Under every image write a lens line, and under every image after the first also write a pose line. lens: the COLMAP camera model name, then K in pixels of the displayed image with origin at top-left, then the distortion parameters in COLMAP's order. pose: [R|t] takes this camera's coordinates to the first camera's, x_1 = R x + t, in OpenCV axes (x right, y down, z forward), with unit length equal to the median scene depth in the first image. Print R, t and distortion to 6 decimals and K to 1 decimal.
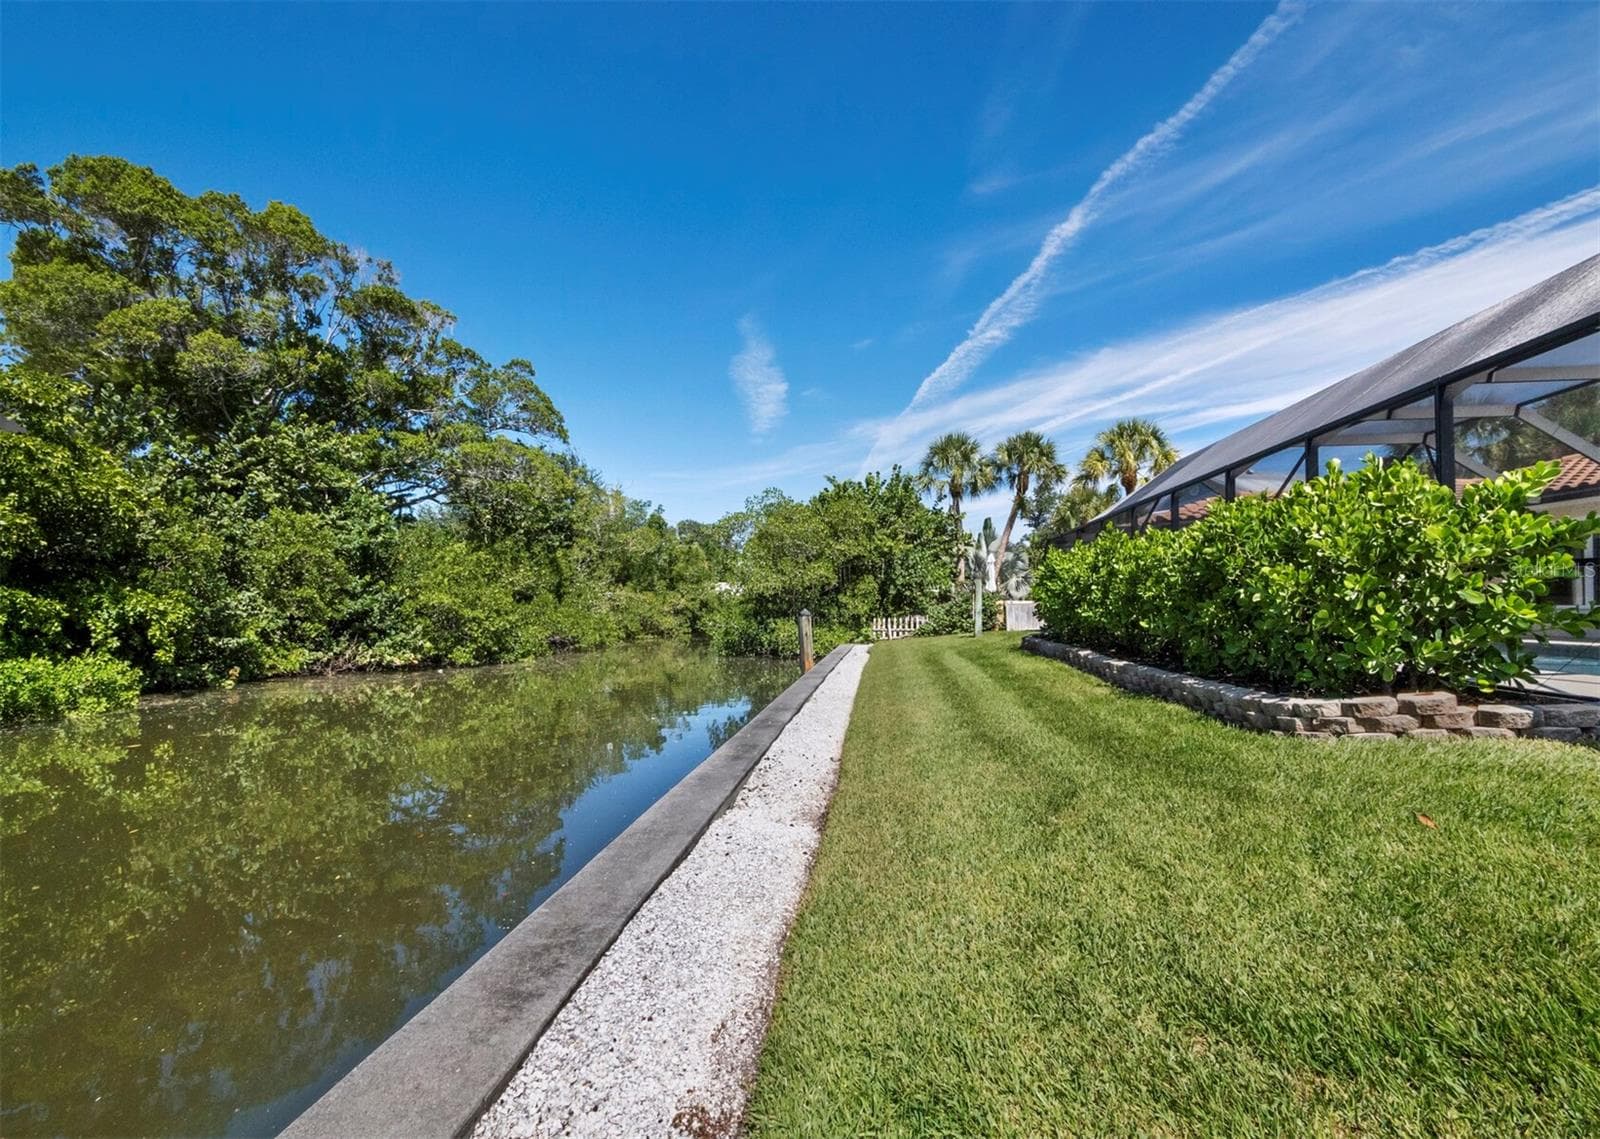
lens RADIAL K [[625.8, 0, 793.4], [0, 625.8, 599.7], [0, 0, 1]] dist [-0.008322, -0.000039]
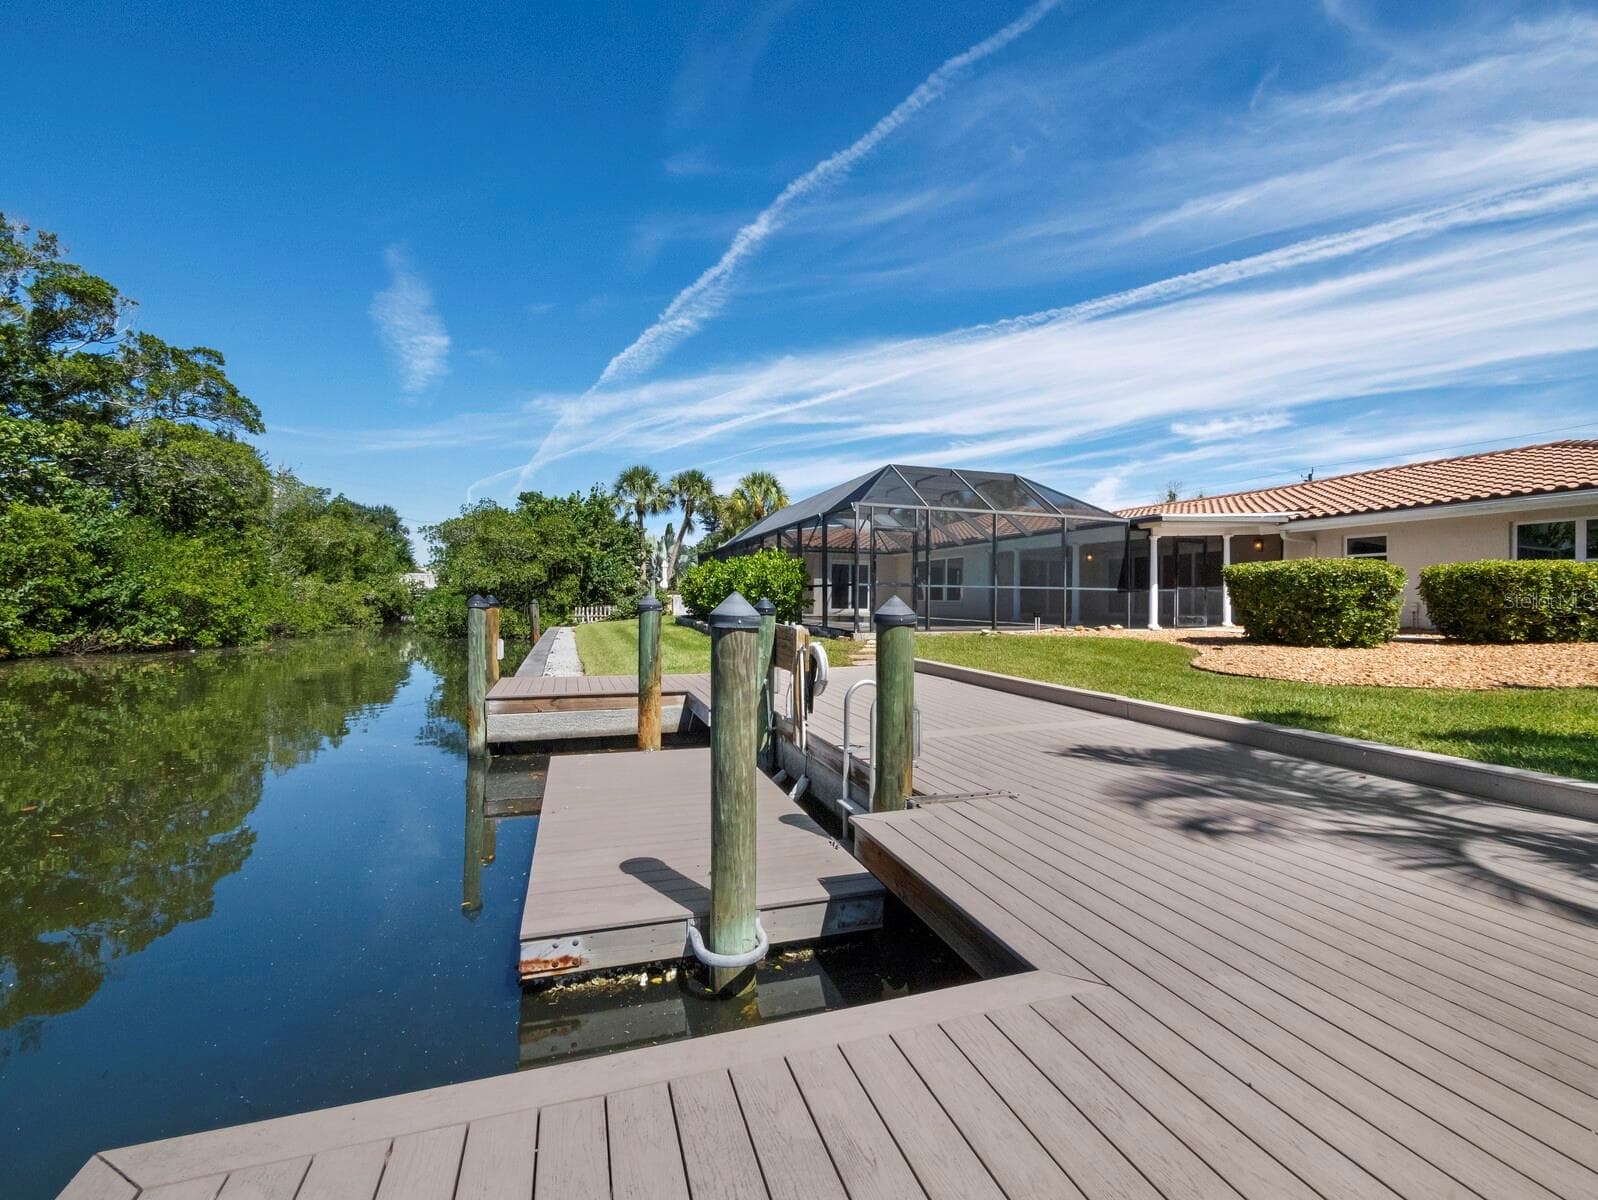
lens RADIAL K [[686.0, 0, 799.0], [0, 686.0, 600.0], [0, 0, 1]] dist [0.008326, -0.000277]
pose [[0.888379, 0.007281, 0.459053, -0.073511], [-0.012527, 0.999886, 0.008383, -0.002250], [-0.458940, -0.013198, 0.888369, -0.308868]]
